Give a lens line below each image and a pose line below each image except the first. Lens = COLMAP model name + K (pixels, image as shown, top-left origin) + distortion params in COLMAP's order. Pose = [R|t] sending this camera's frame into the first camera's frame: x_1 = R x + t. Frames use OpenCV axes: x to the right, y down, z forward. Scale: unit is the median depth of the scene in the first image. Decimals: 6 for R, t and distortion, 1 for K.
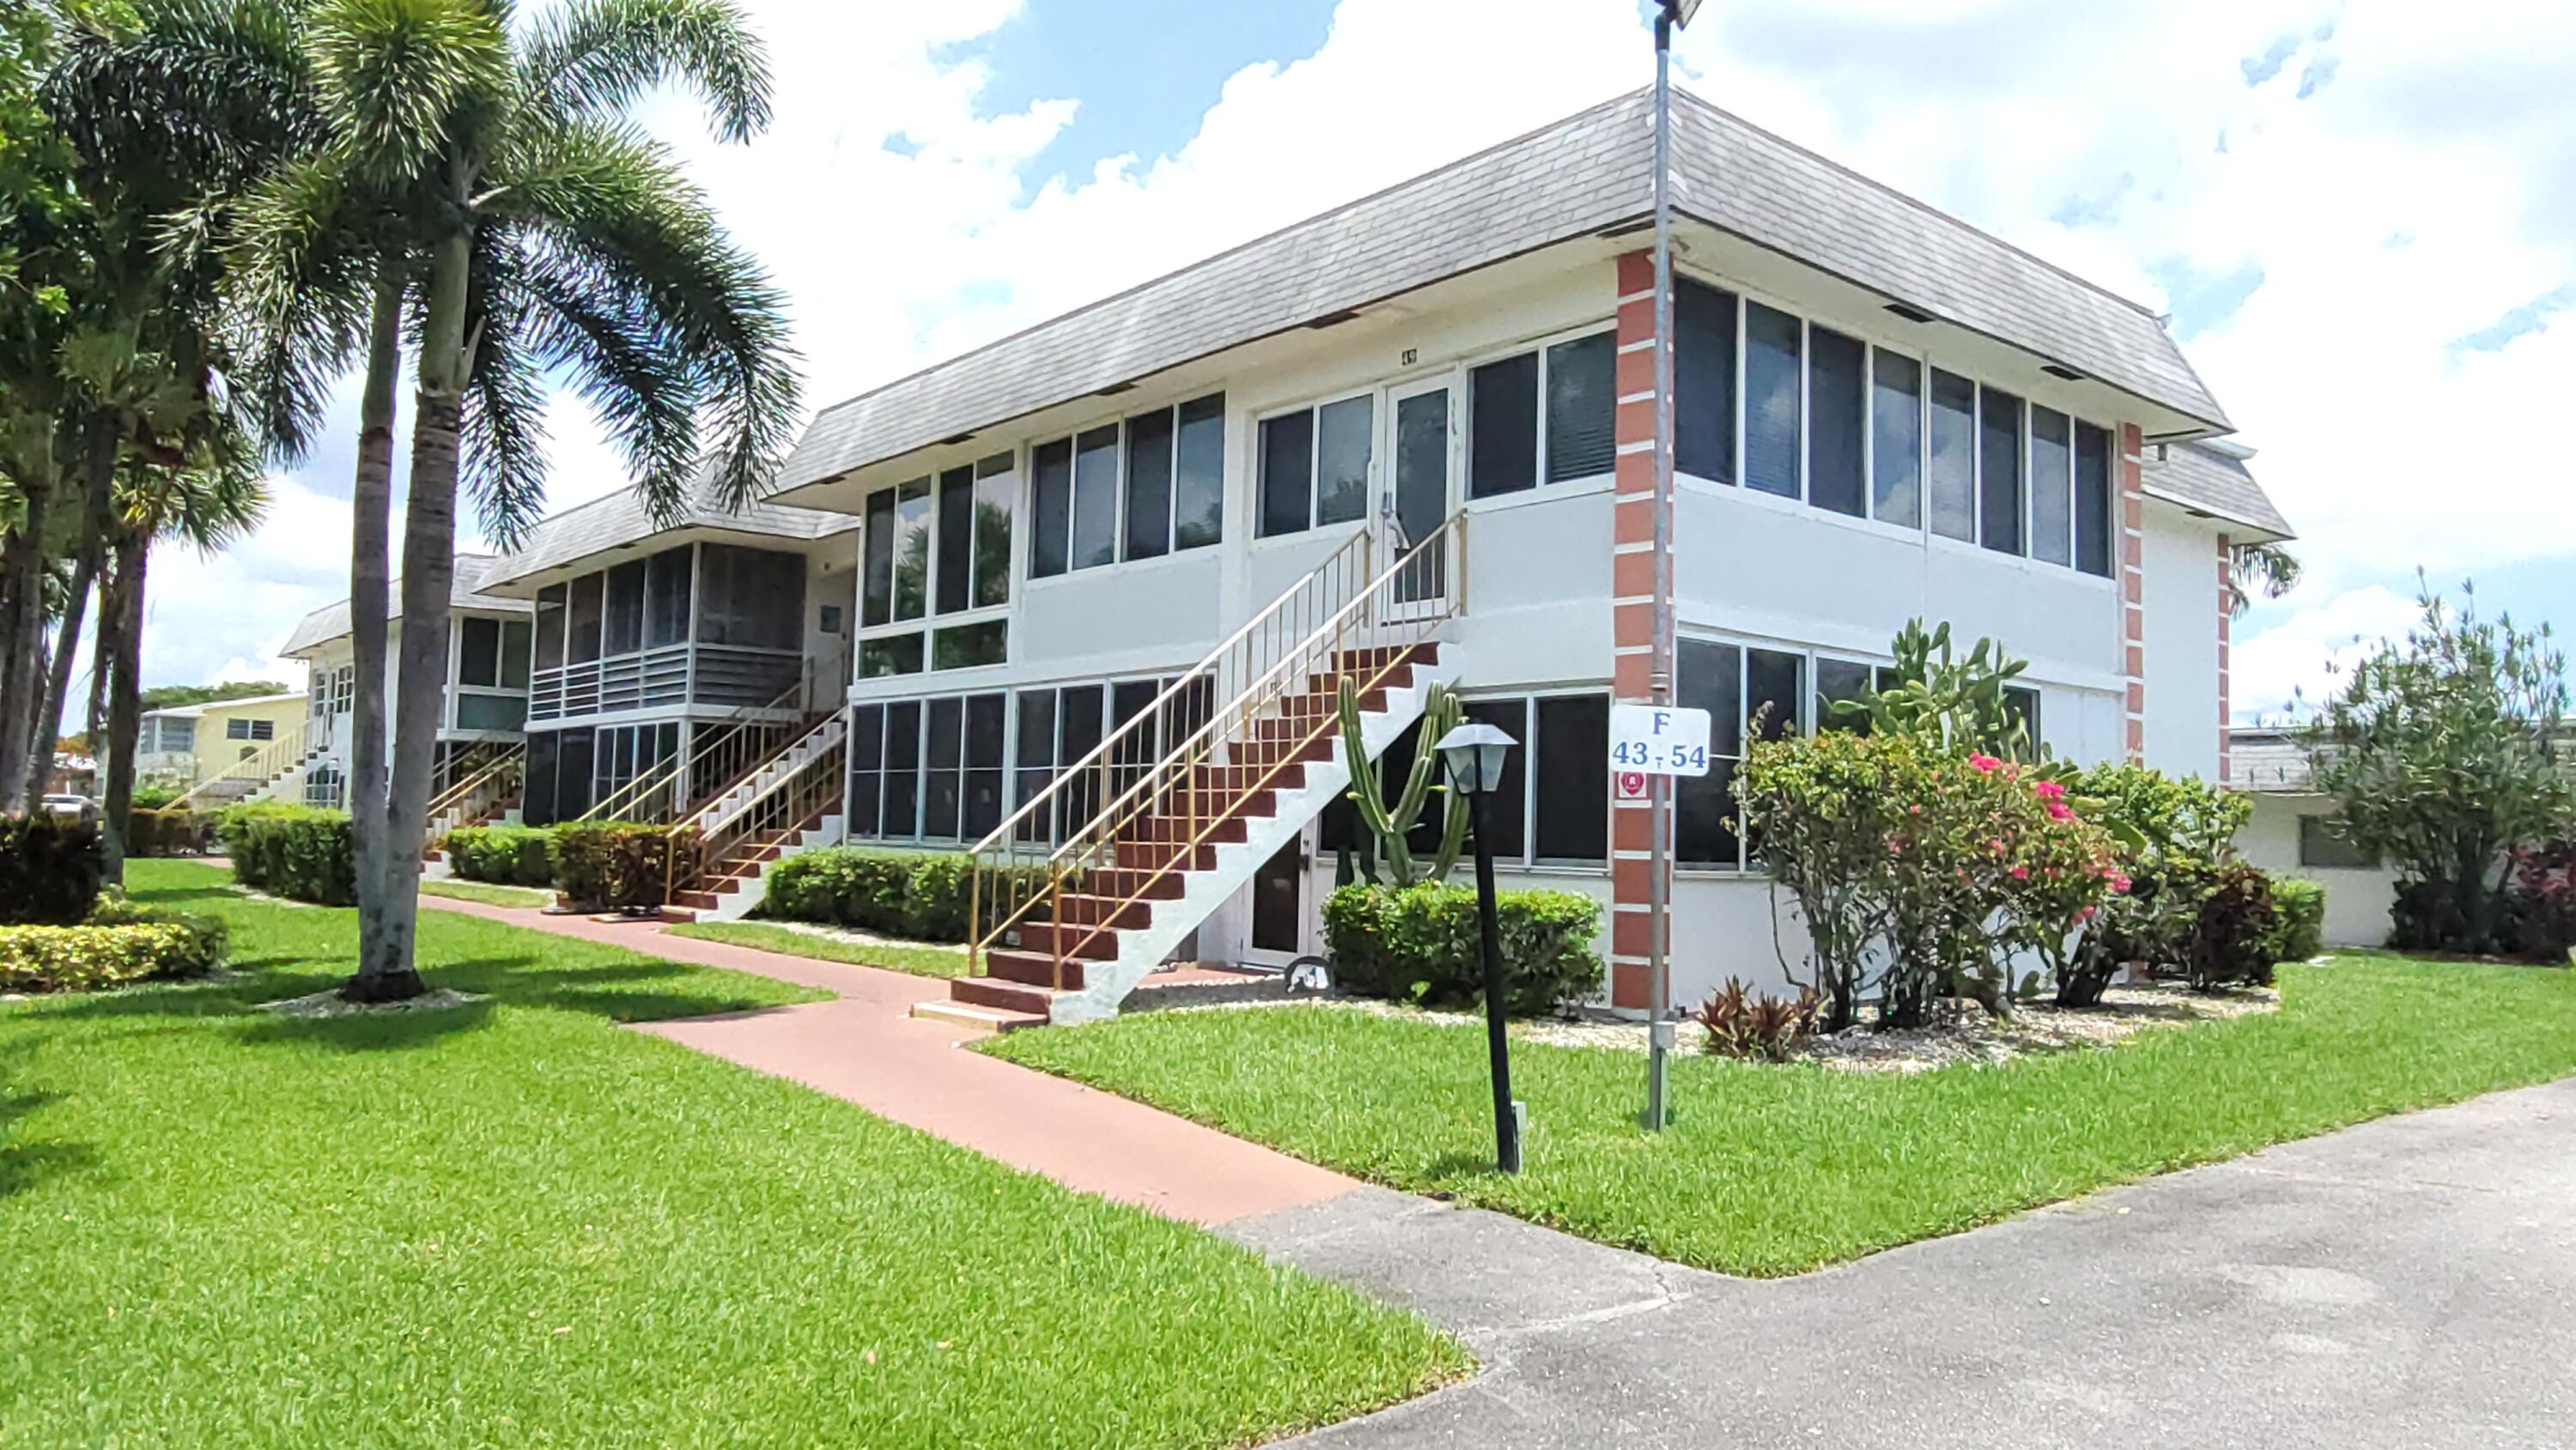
lens RADIAL K [[1078.3, 0, 1288.0], [0, 1078.3, 725.0], [0, 0, 1]] dist [0.012593, 0.000245]
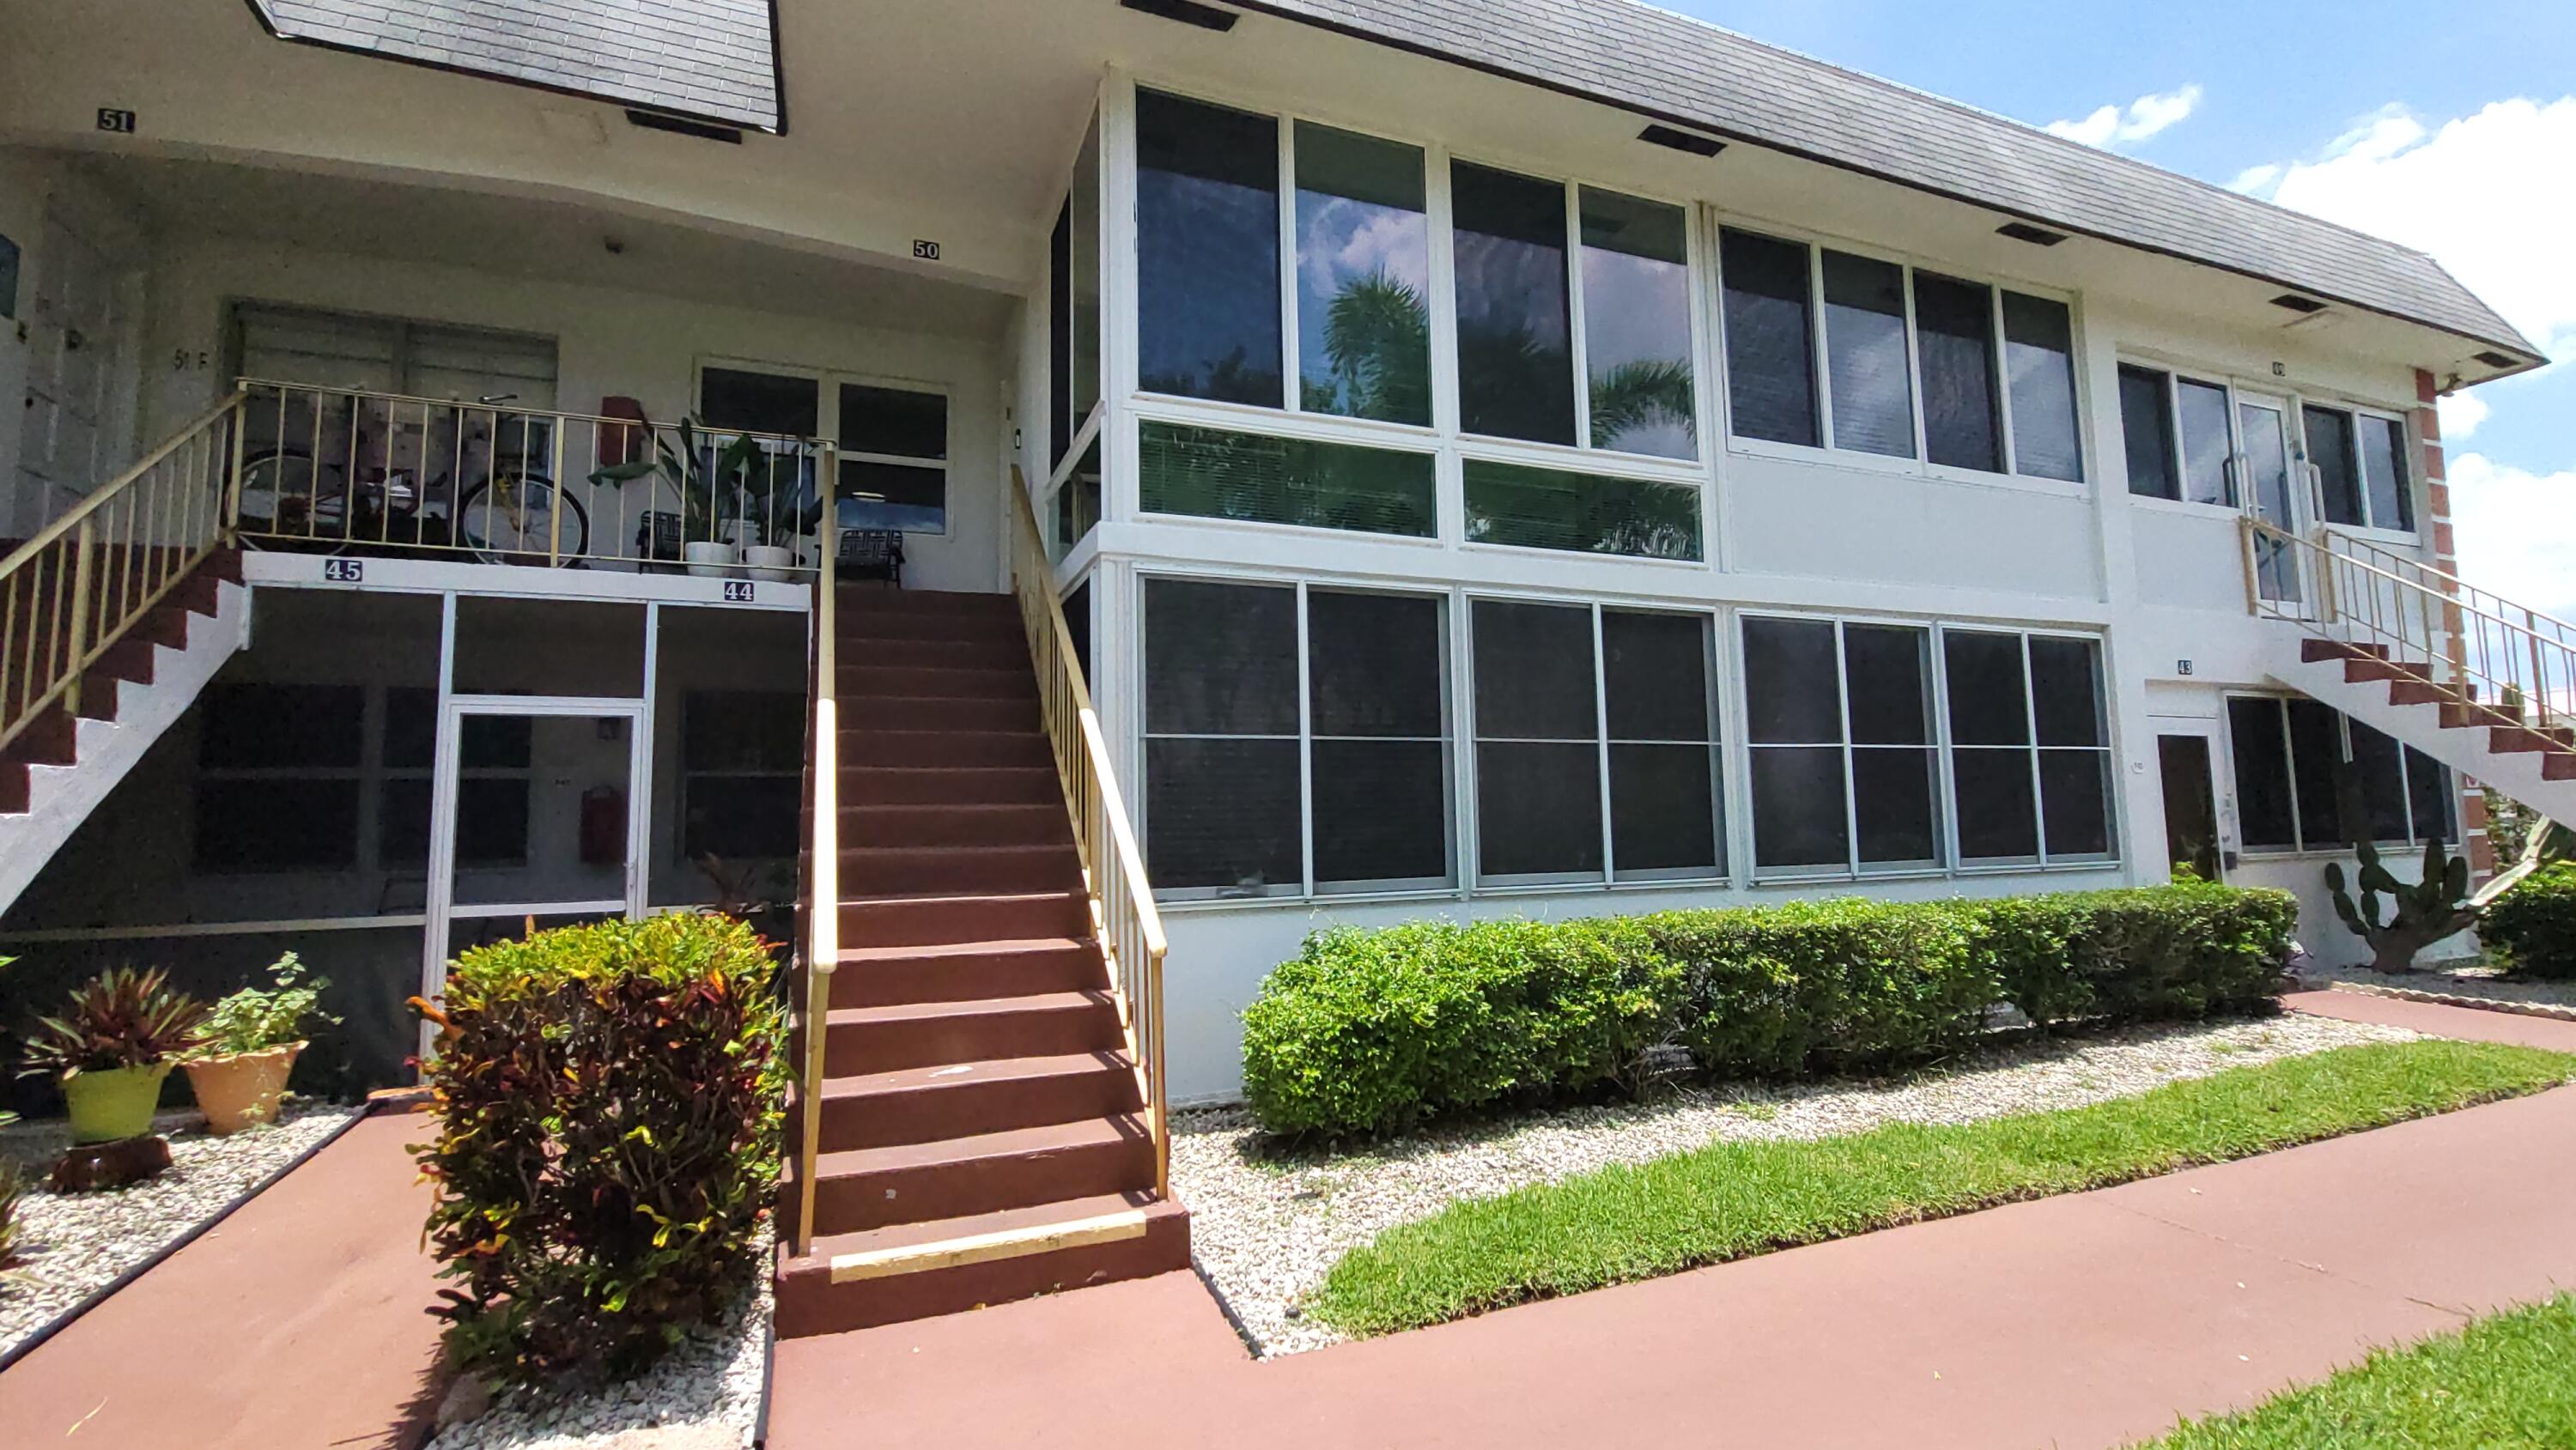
lens RADIAL K [[1078.3, 0, 1288.0], [0, 1078.3, 725.0], [0, 0, 1]] dist [0.012593, 0.000245]
pose [[0.494924, 0.073568, 0.865817, -0.859243], [-0.035816, 0.997290, -0.064266, 0.073956], [-0.868198, 0.000796, 0.496217, 0.900605]]
